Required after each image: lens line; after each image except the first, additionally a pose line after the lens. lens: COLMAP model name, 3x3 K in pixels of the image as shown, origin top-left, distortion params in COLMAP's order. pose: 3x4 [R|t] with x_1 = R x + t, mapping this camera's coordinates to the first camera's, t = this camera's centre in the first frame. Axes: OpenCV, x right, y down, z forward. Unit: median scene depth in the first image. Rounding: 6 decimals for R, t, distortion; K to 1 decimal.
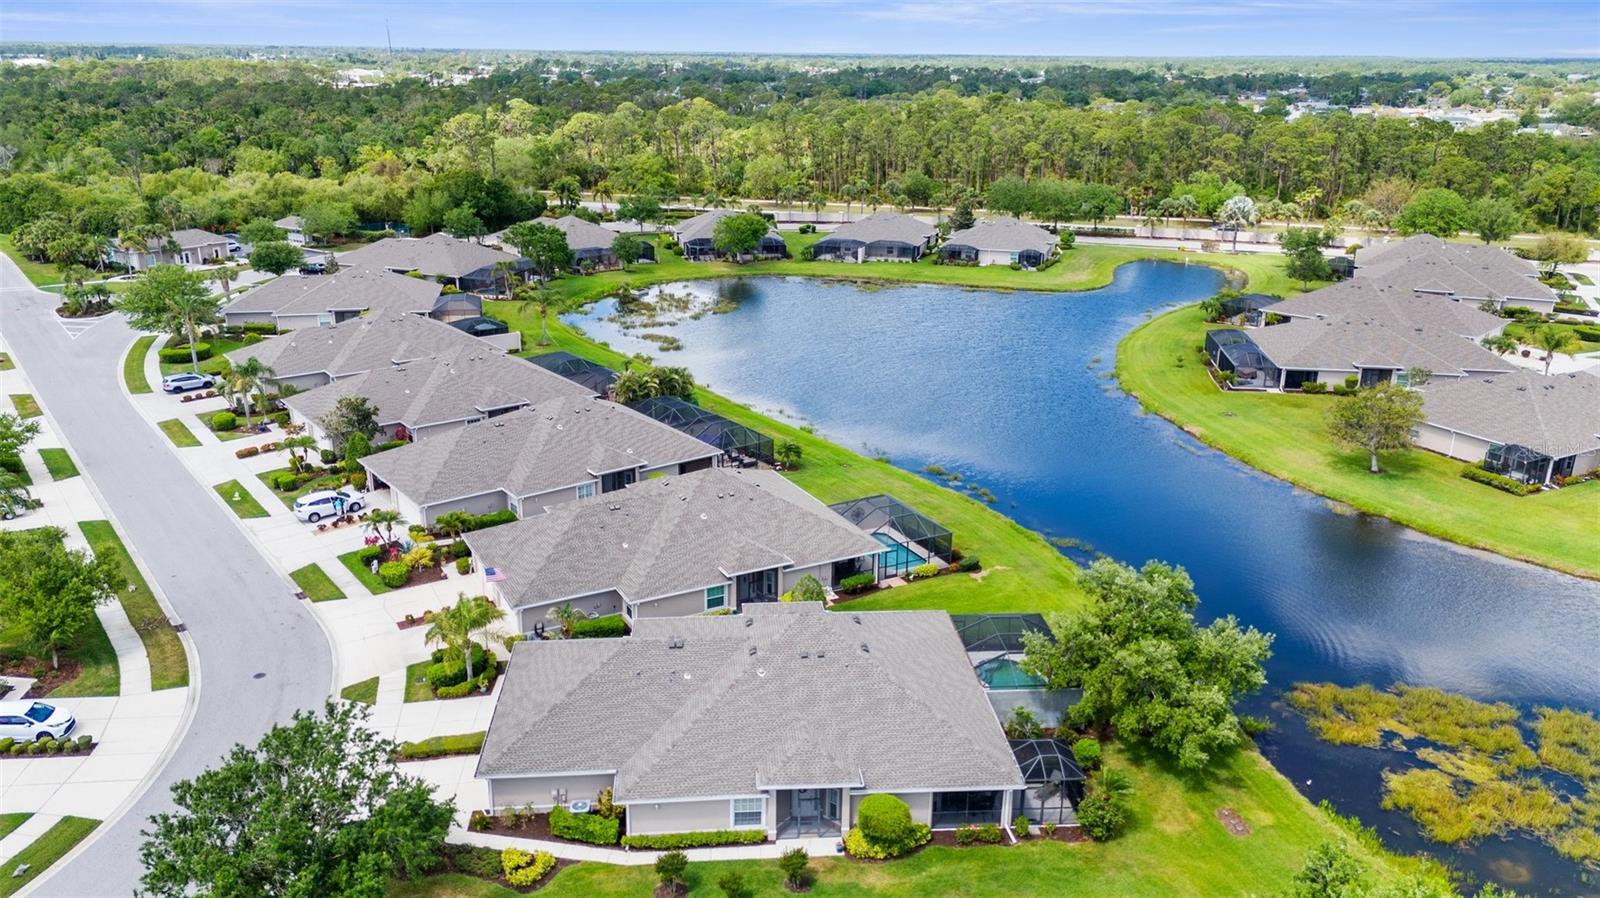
lens RADIAL K [[1209.6, 0, 800.0], [0, 1209.6, 449.0], [0, 0, 1]] dist [0.020372, 0.001941]
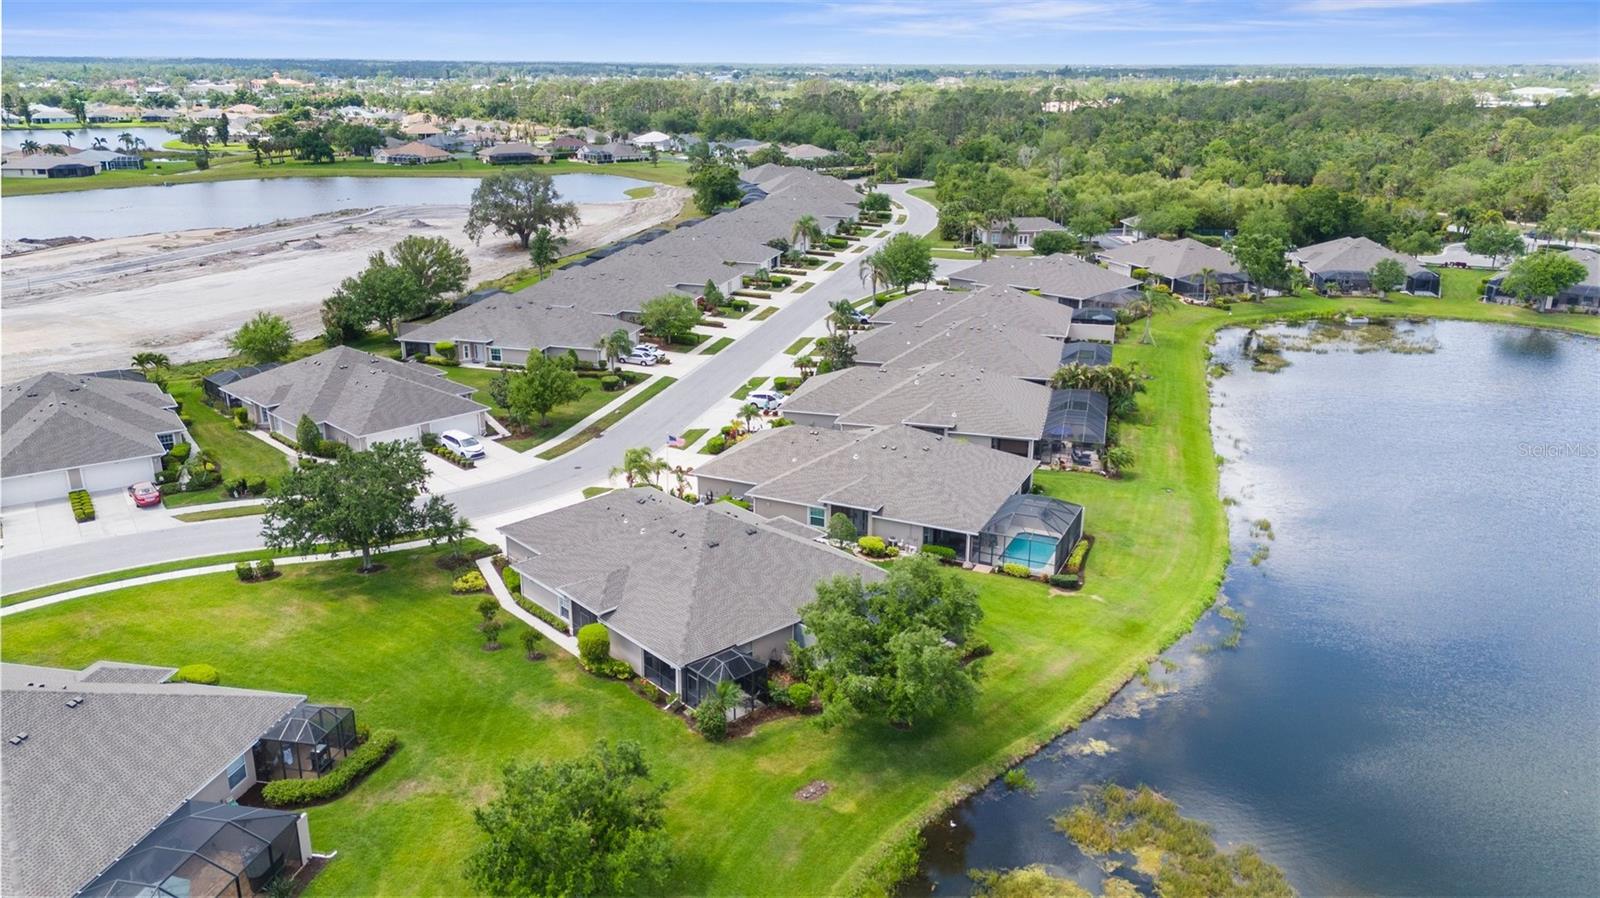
lens RADIAL K [[1209.6, 0, 800.0], [0, 1209.6, 449.0], [0, 0, 1]] dist [0.020372, 0.001941]
pose [[0.572456, 0.233414, -0.786010, 0.383574], [-0.245380, 0.963460, 0.107398, -0.030534], [0.782357, 0.131391, 0.608813, 0.112070]]
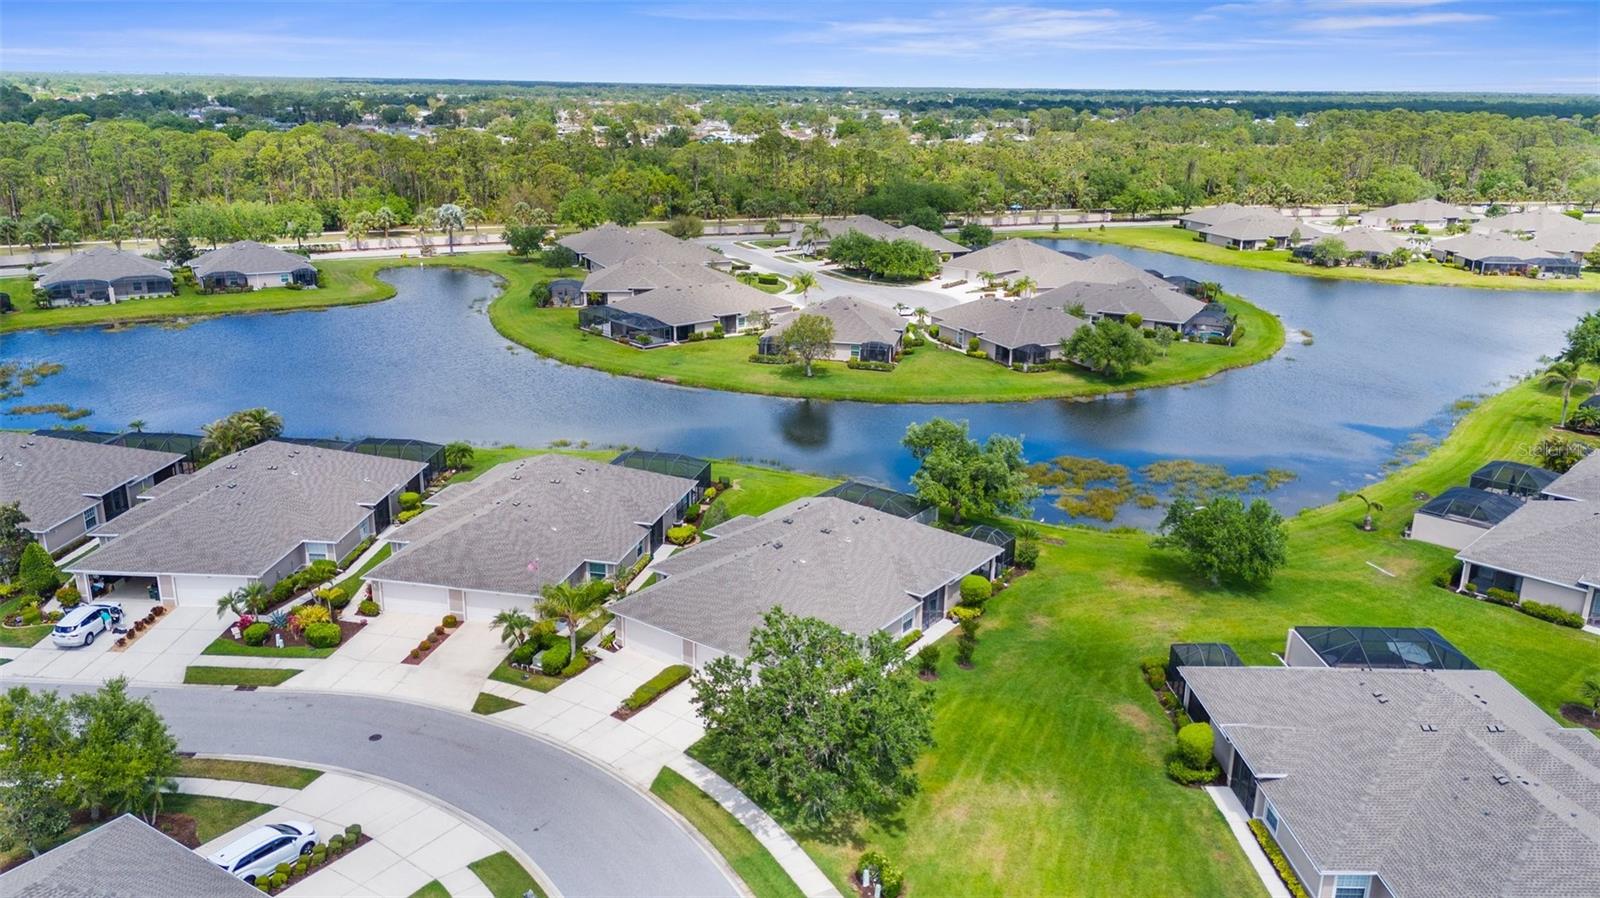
lens RADIAL K [[1209.6, 0, 800.0], [0, 1209.6, 449.0], [0, 0, 1]] dist [0.020372, 0.001941]
pose [[0.628716, -0.216918, 0.746768, -0.388119], [0.224492, 0.970050, 0.092773, -0.021232], [-0.744527, 0.109316, 0.658582, 0.038733]]
